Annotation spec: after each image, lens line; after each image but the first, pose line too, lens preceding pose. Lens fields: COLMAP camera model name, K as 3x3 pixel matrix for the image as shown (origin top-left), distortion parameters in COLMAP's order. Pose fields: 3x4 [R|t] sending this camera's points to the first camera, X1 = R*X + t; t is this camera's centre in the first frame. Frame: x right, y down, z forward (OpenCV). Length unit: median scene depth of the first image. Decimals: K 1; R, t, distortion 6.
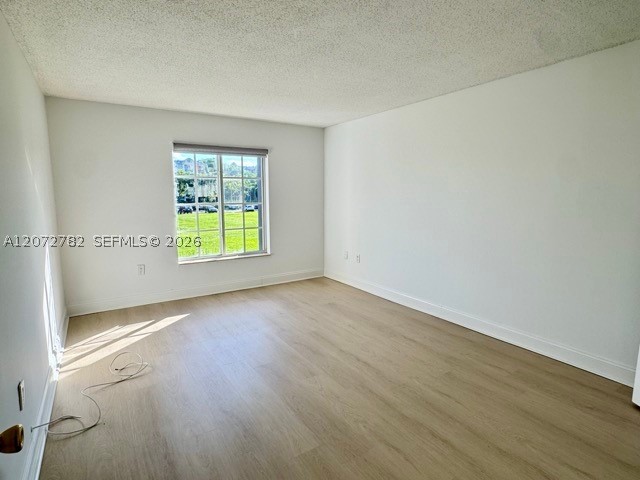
lens RADIAL K [[357.6, 0, 320.2], [0, 357.6, 240.1], [0, 0, 1]] dist [0.004253, 0.000451]
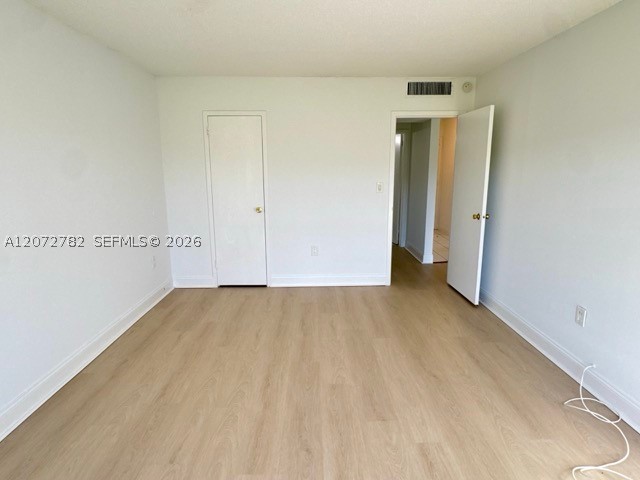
lens RADIAL K [[357.6, 0, 320.1], [0, 357.6, 239.3], [0, 0, 1]] dist [0.004253, 0.000451]
pose [[-0.849903, -0.104654, 0.516443, -0.400483], [0.069381, 0.949322, 0.306553, -0.230080], [-0.522352, 0.296372, -0.799570, 1.589693]]
